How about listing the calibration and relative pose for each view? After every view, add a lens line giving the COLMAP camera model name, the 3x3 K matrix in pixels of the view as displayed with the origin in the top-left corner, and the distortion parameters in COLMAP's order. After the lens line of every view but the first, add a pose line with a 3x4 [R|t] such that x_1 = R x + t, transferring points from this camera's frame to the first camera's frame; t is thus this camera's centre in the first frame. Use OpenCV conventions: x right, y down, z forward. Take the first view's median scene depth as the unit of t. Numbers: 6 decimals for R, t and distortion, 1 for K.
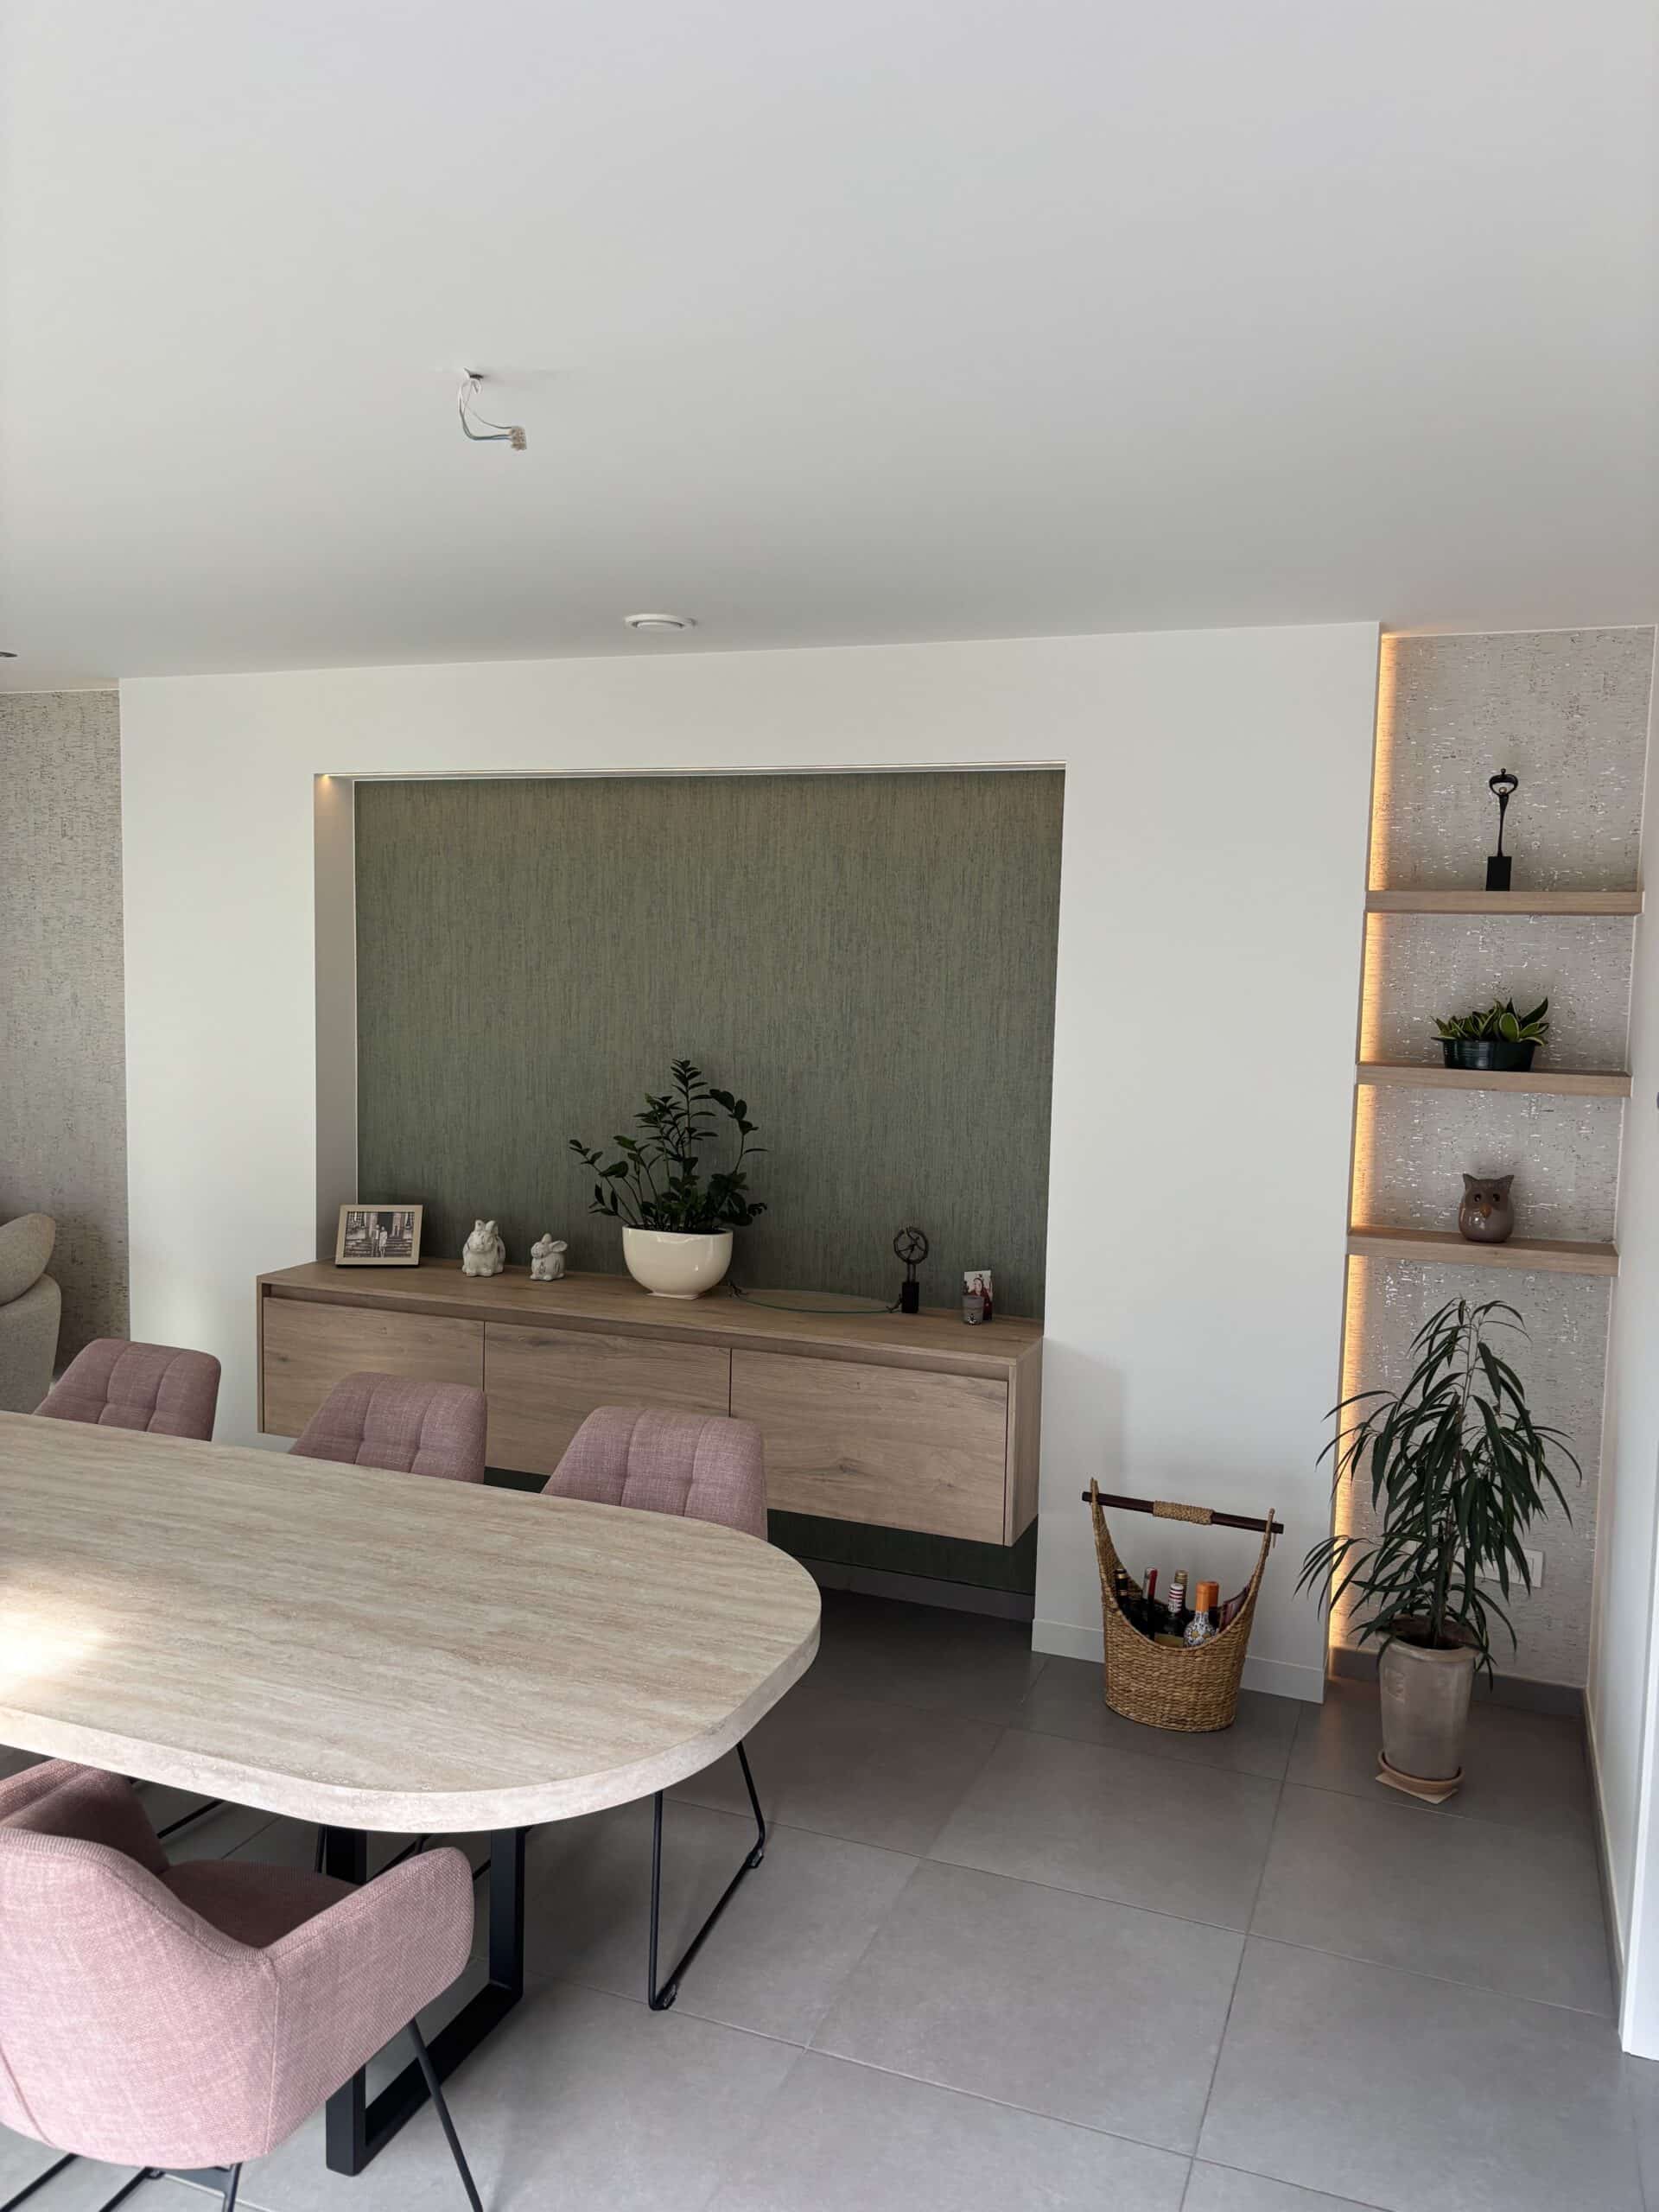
lens RADIAL K [[1669.4, 0, 833.9], [0, 1669.4, 1106.1], [0, 0, 1]] dist [0.040598, -0.037686]
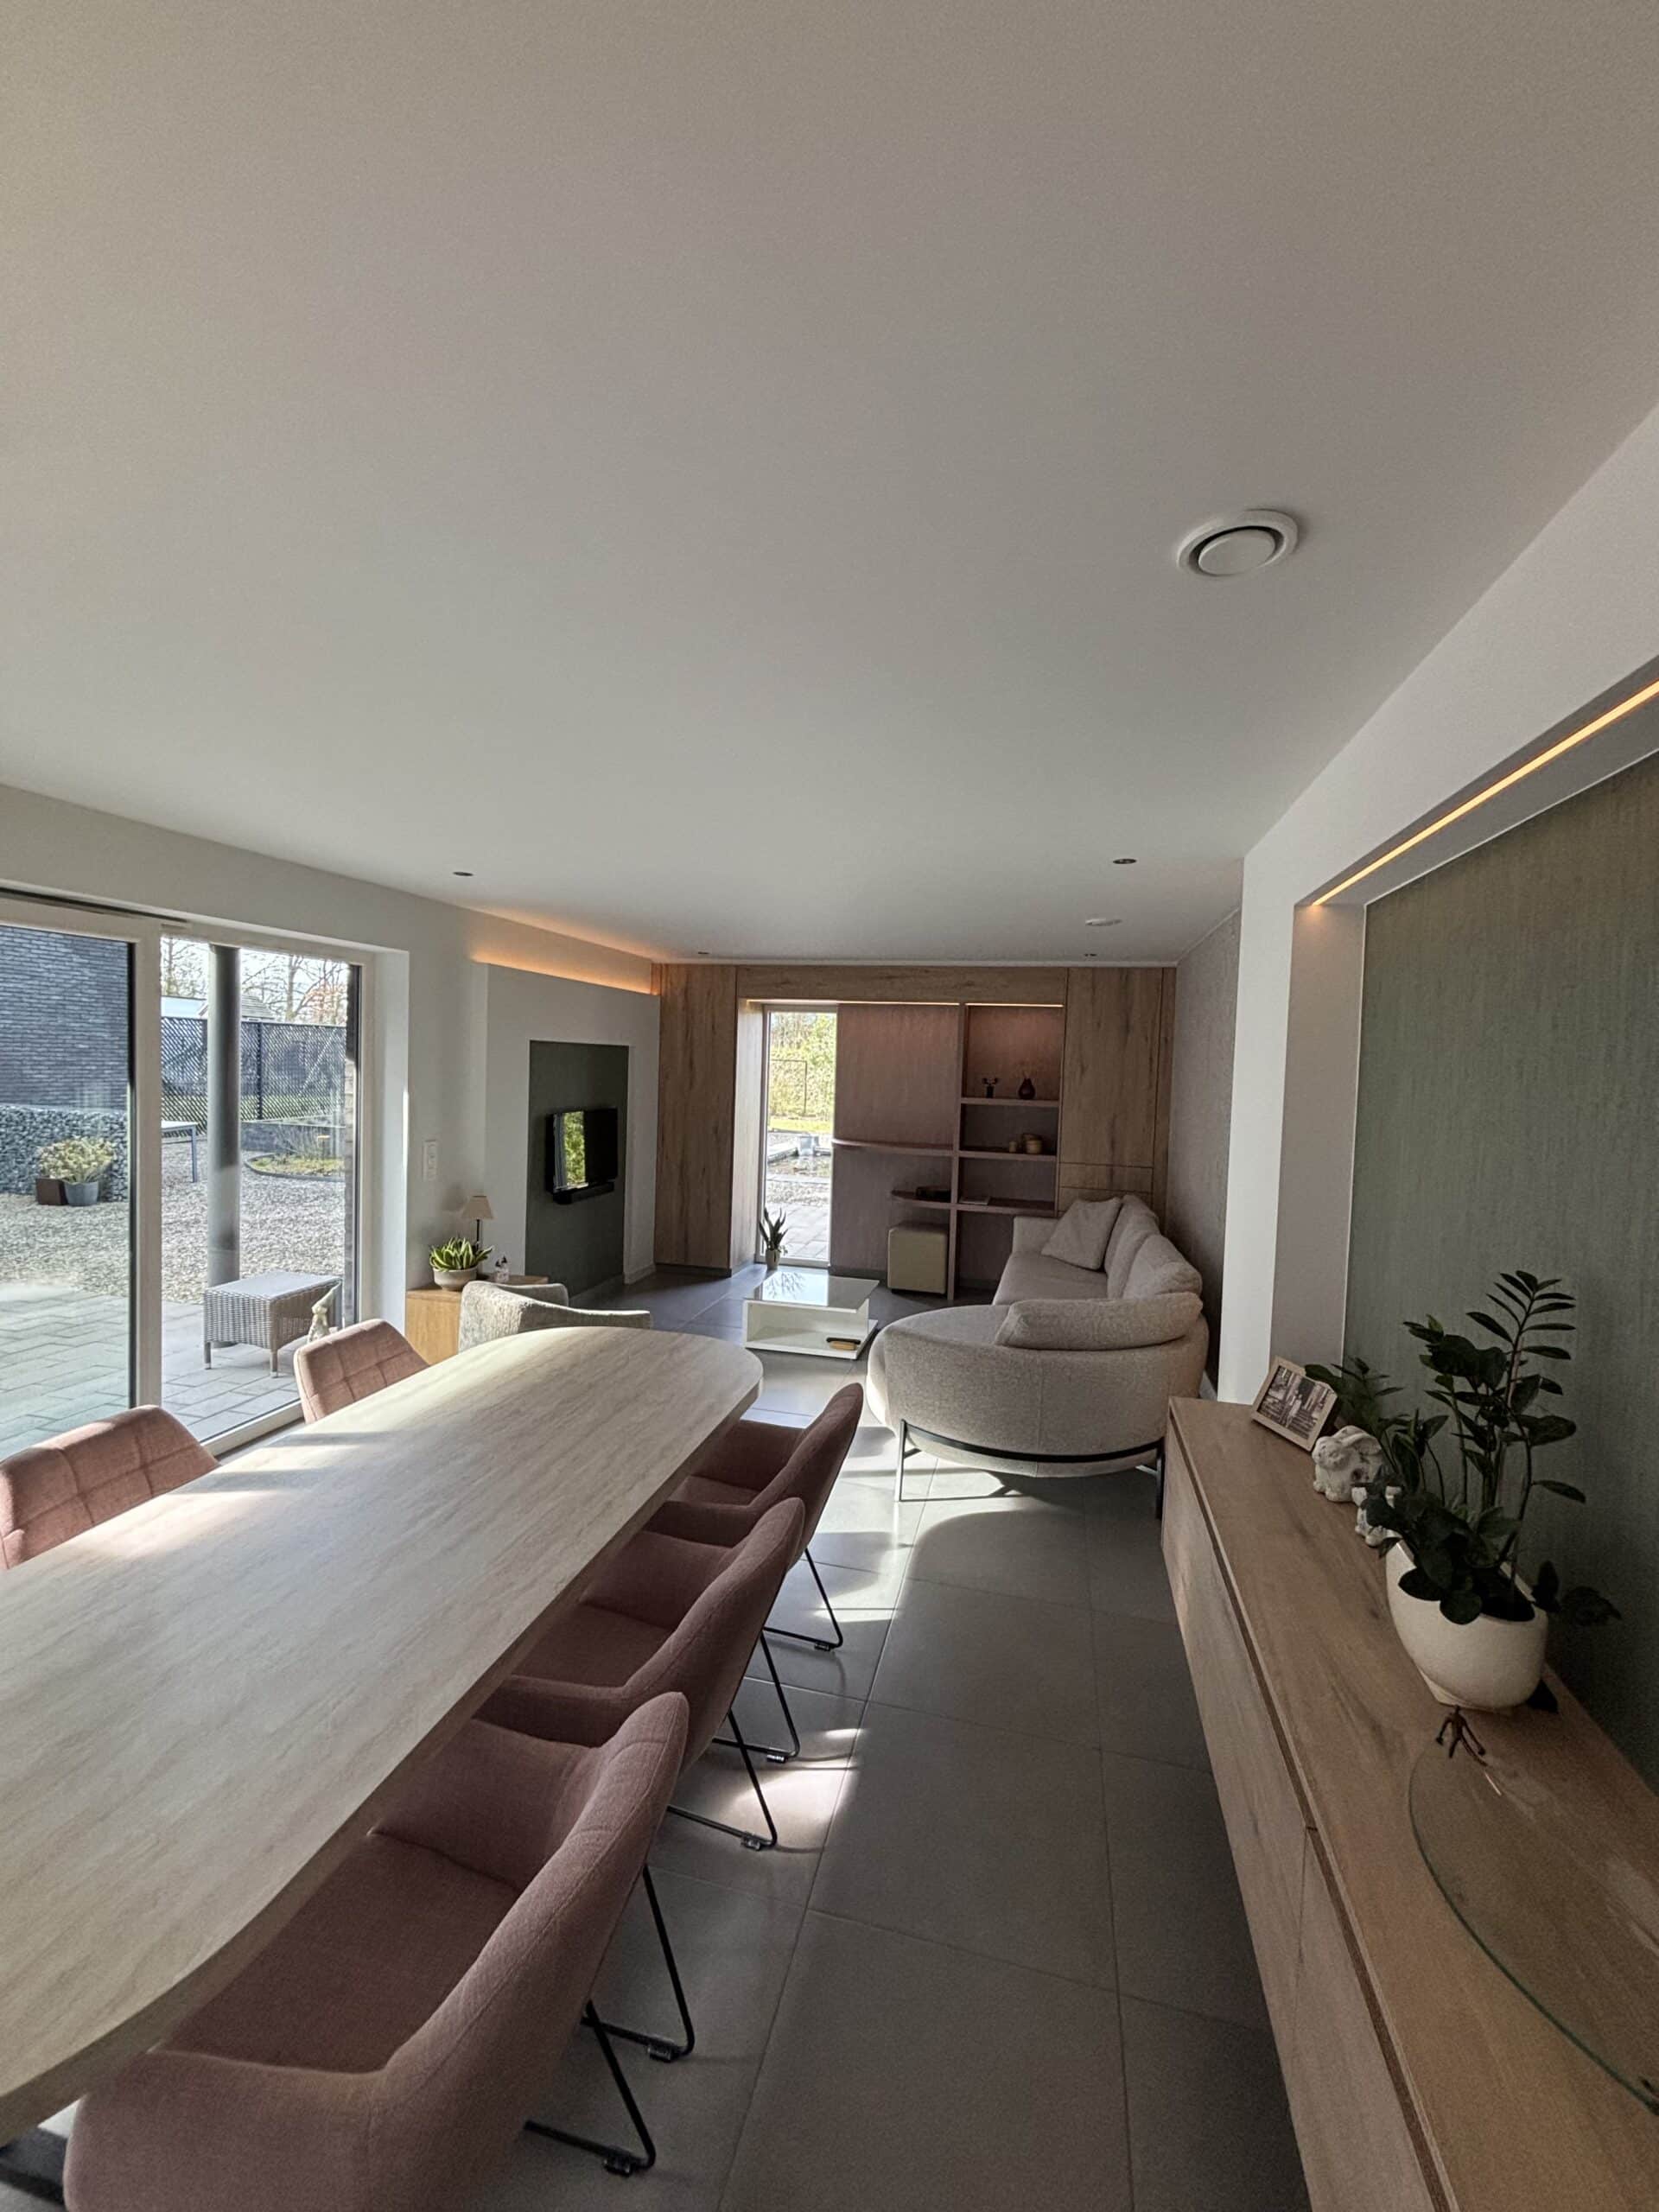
lens RADIAL K [[889.6, 0, 832.5], [0, 889.6, 1094.4], [0, 0, 1]] dist [0.002023, -0.001210]
pose [[0.125341, 0.017192, -0.991965, 0.212630], [-0.120237, 0.992743, 0.002013, -0.073669], [0.984801, 0.119019, 0.126499, 0.866699]]
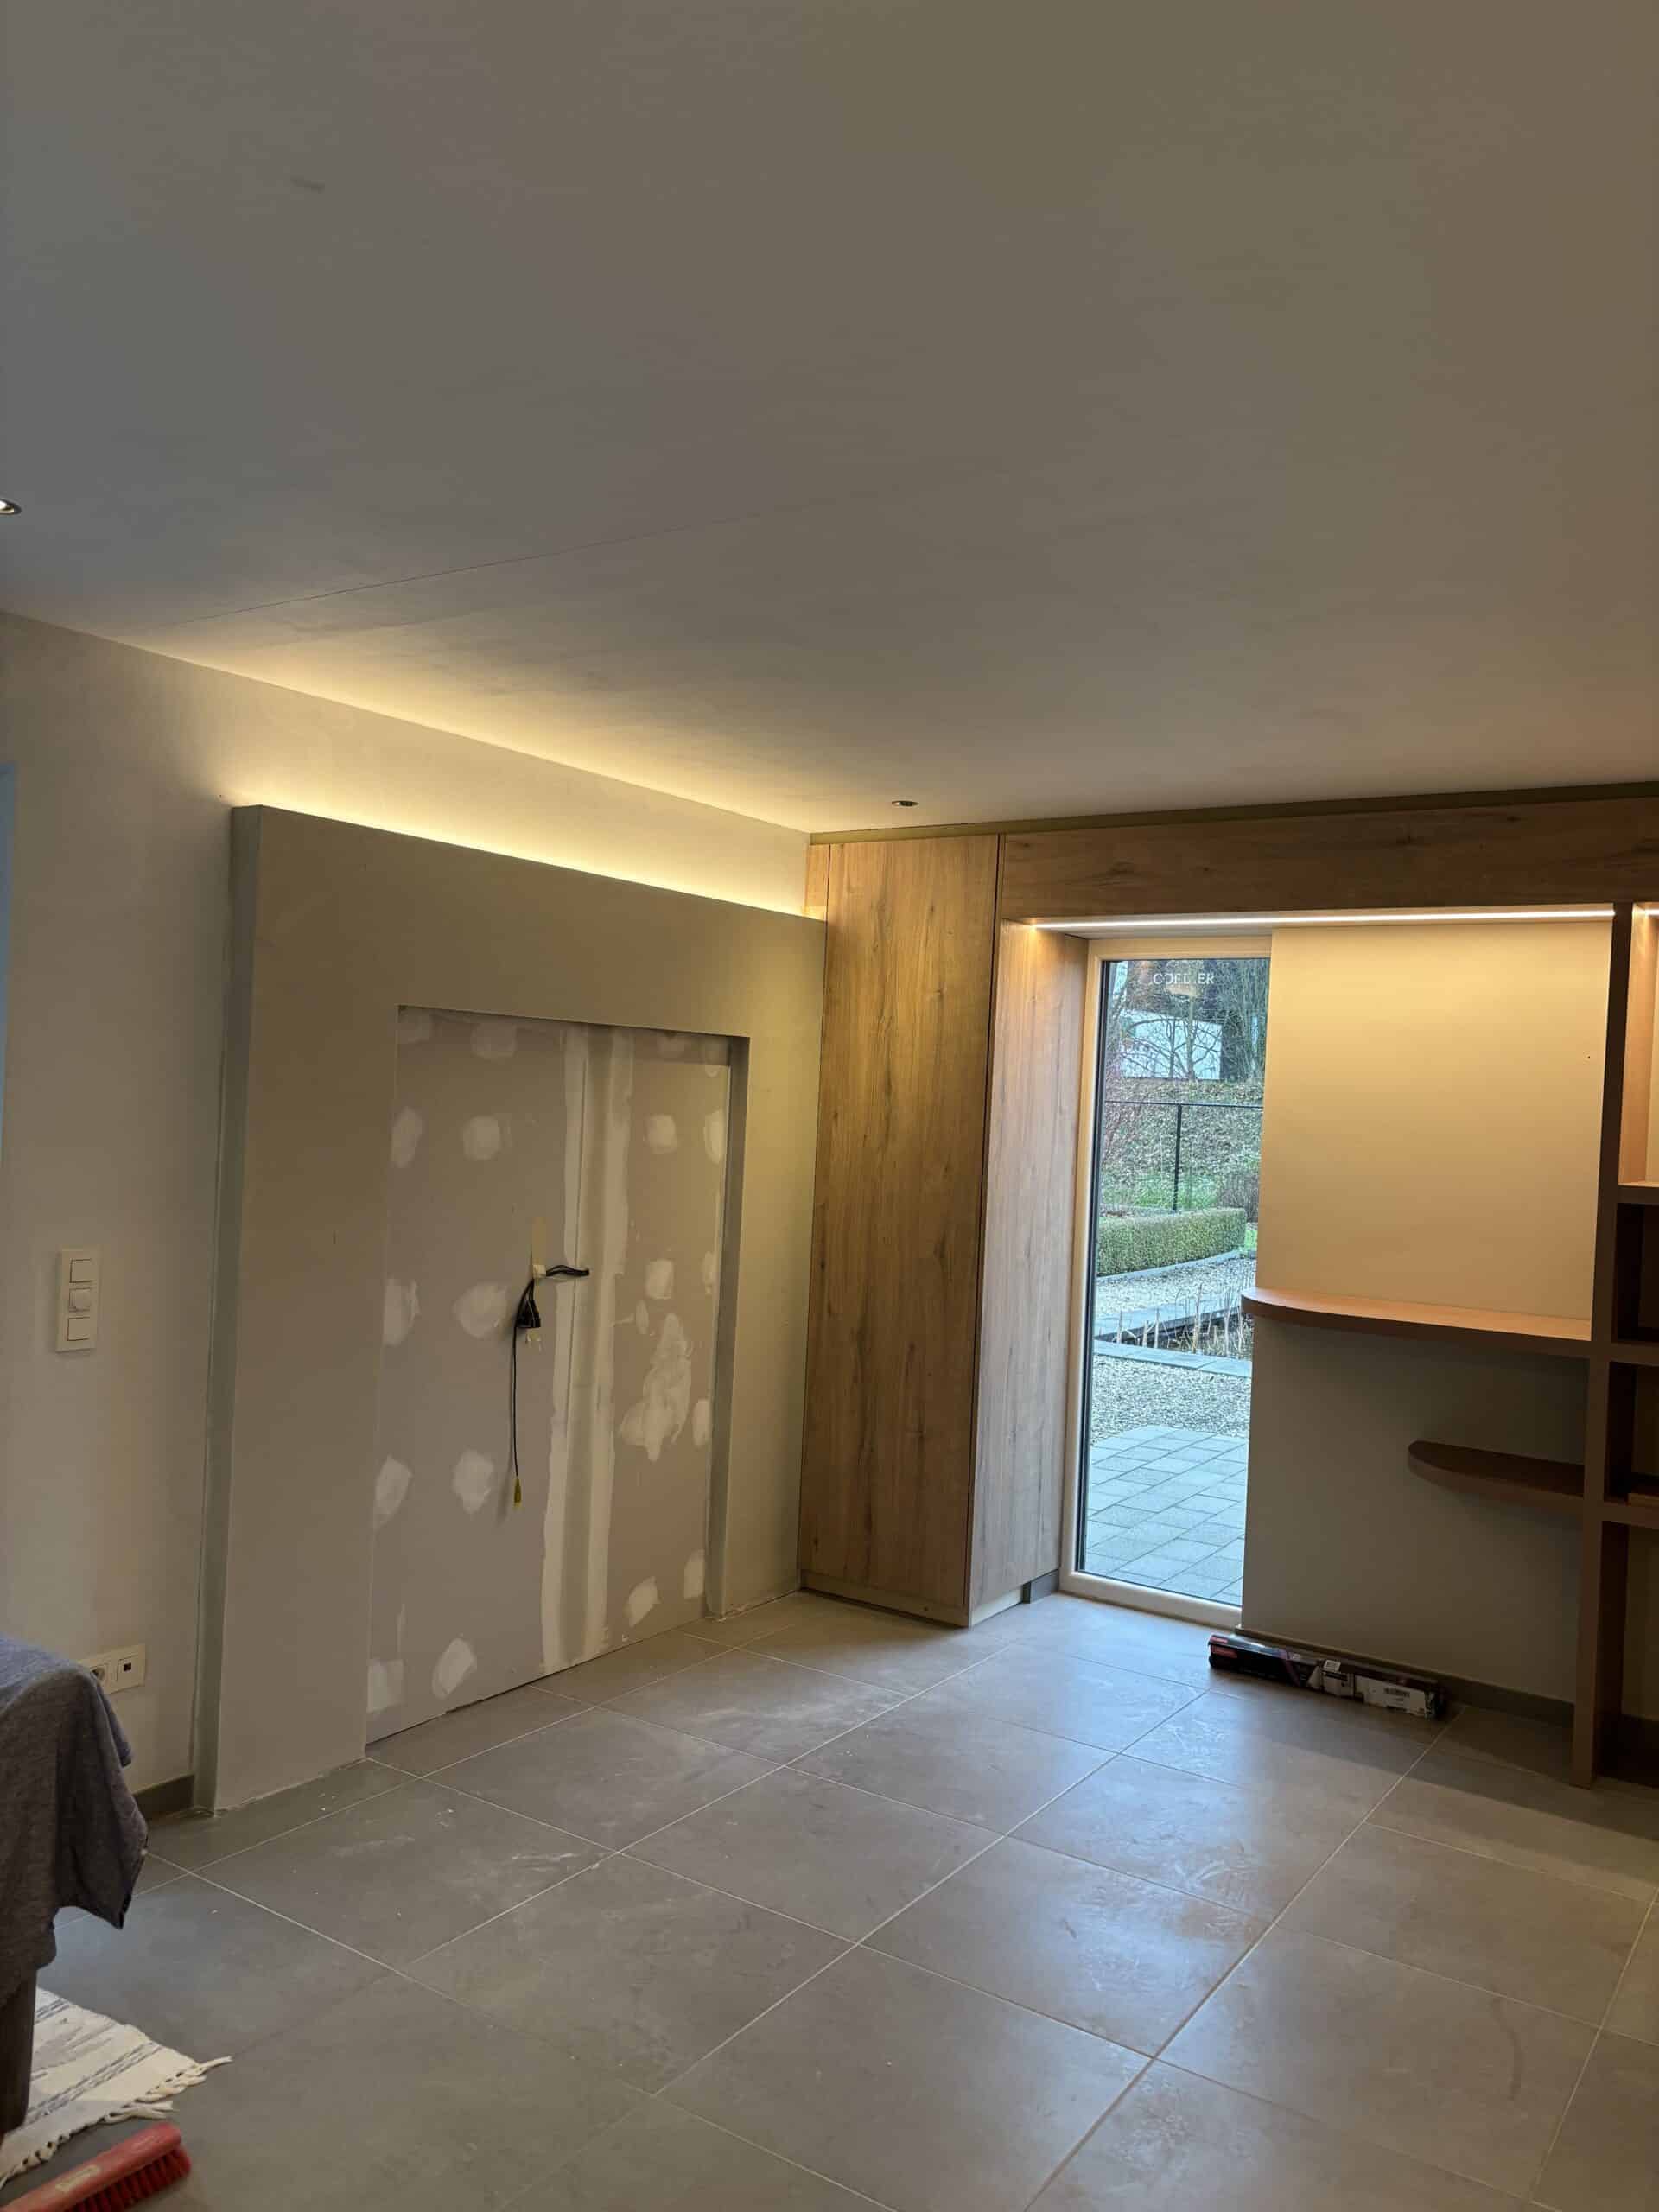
lens RADIAL K [[1669.4, 0, 827.5], [0, 1669.4, 1101.7], [0, 0, 1]] dist [0.040598, -0.037686]
pose [[-0.221437, -0.030373, -0.974702, -0.268296], [-0.139475, 0.990225, 0.000830, -0.076167], [0.965149, 0.136130, -0.223509, 1.067554]]
